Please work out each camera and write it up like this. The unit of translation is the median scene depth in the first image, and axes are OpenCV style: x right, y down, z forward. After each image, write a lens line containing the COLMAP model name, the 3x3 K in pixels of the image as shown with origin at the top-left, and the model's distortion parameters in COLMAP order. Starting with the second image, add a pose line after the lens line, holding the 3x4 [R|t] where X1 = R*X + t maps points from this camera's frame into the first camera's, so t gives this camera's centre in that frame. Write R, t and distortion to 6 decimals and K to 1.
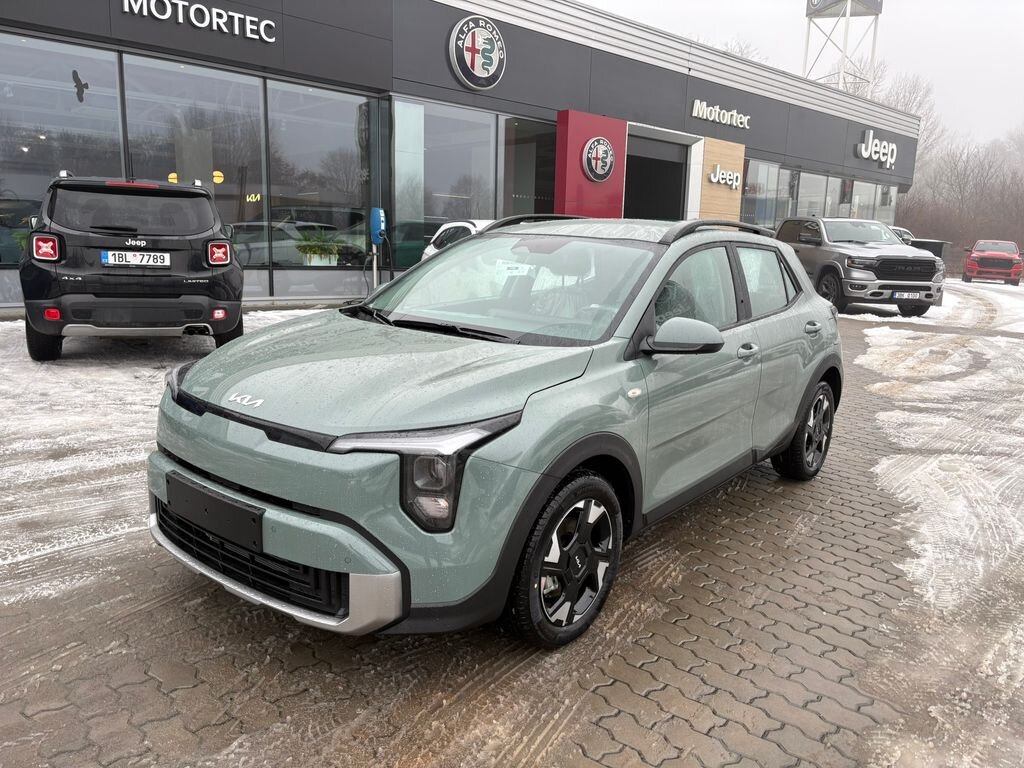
lens RADIAL K [[771.6, 0, 519.2], [0, 771.6, 387.3], [0, 0, 1]] dist [0.042964, -0.033379]
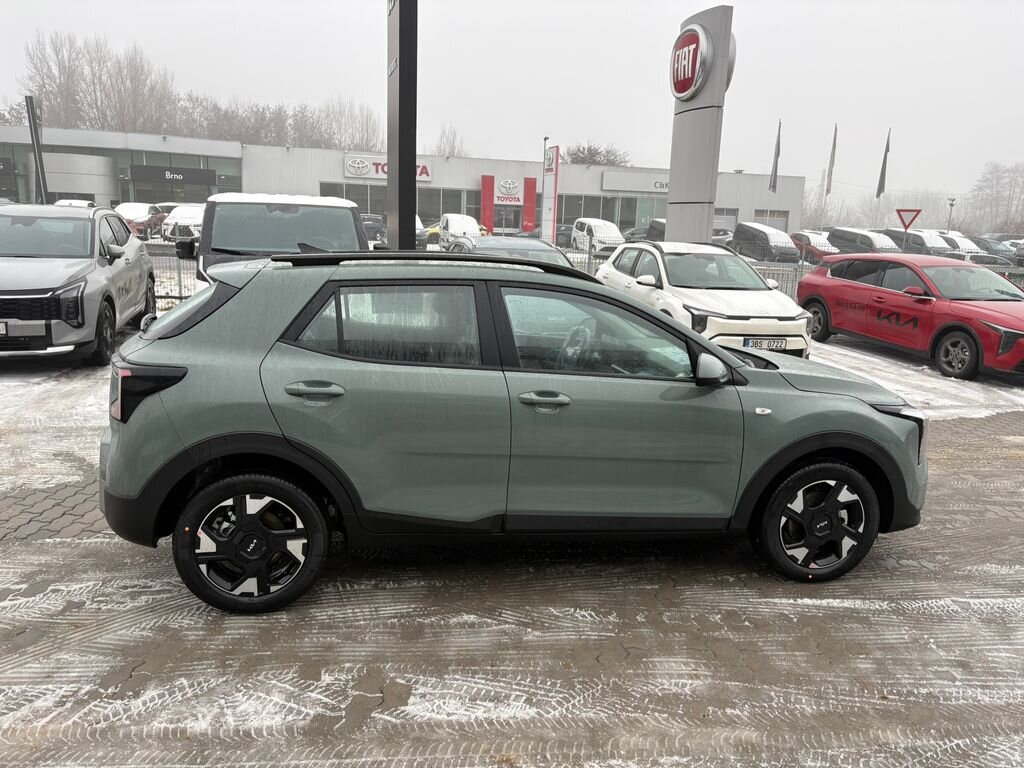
lens RADIAL K [[771.6, 0, 518.3], [0, 771.6, 387.6], [0, 0, 1]] dist [0.042964, -0.033379]
pose [[-0.753082, -0.192365, 0.629176, -0.212106], [0.063173, 0.930742, 0.360180, -0.160160], [-0.654887, 0.310992, -0.688773, 0.658278]]
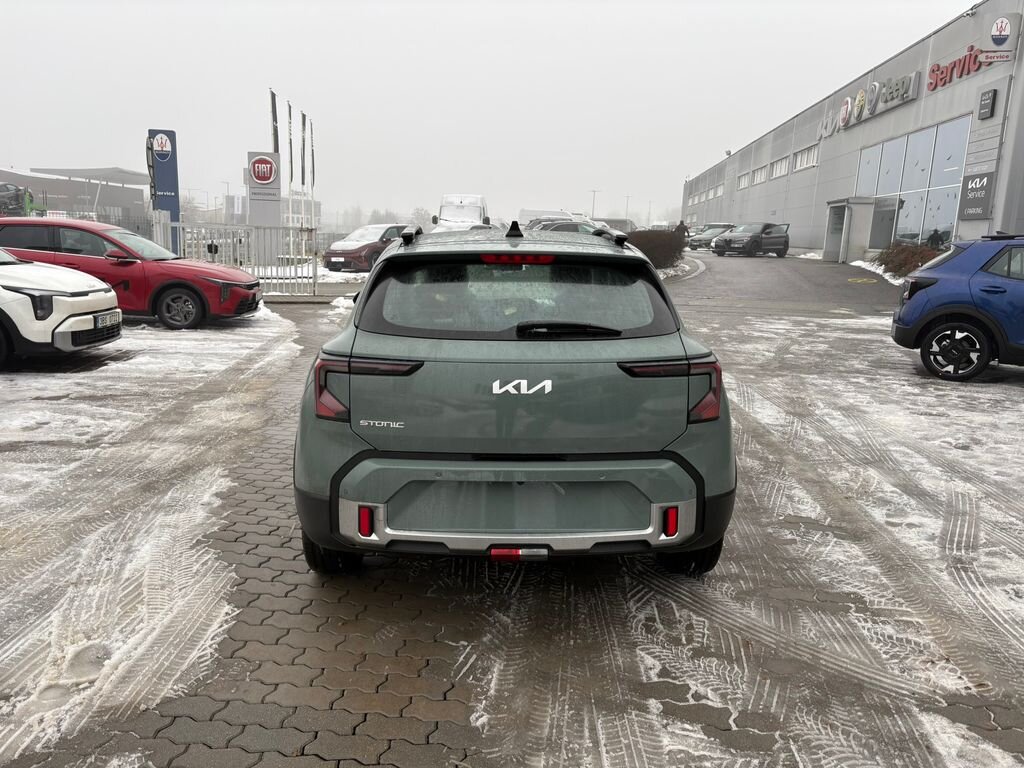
lens RADIAL K [[771.6, 0, 509.4], [0, 771.6, 385.0], [0, 0, 1]] dist [0.042964, -0.033379]
pose [[-0.767721, 0.067660, -0.637203, 0.310781], [-0.176195, 0.933789, 0.311437, -0.134412], [0.616085, 0.351368, -0.704968, 0.700513]]
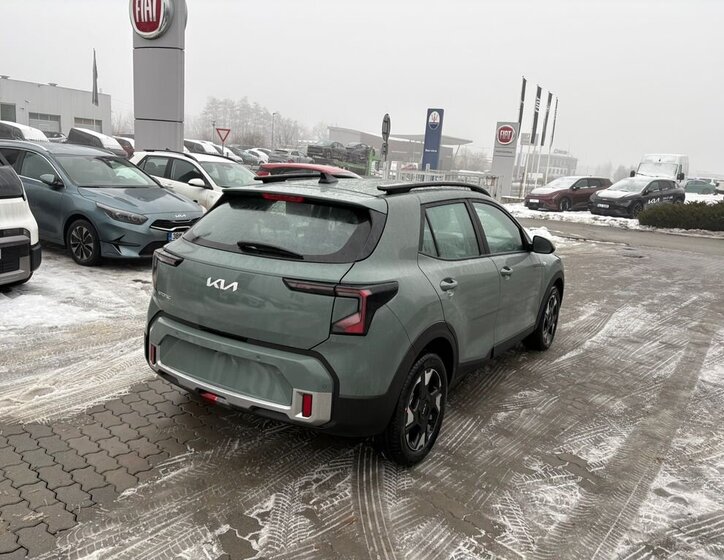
lens RADIAL K [[563.4, 0, 362.0], [0, 563.4, 276.4], [0, 0, 1]] dist [0.046524, -0.037549]
pose [[-0.990028, -0.083309, -0.113594, 0.112828], [-0.120503, 0.918498, 0.376617, -0.167726], [0.072960, 0.386550, -0.919378, 0.773823]]
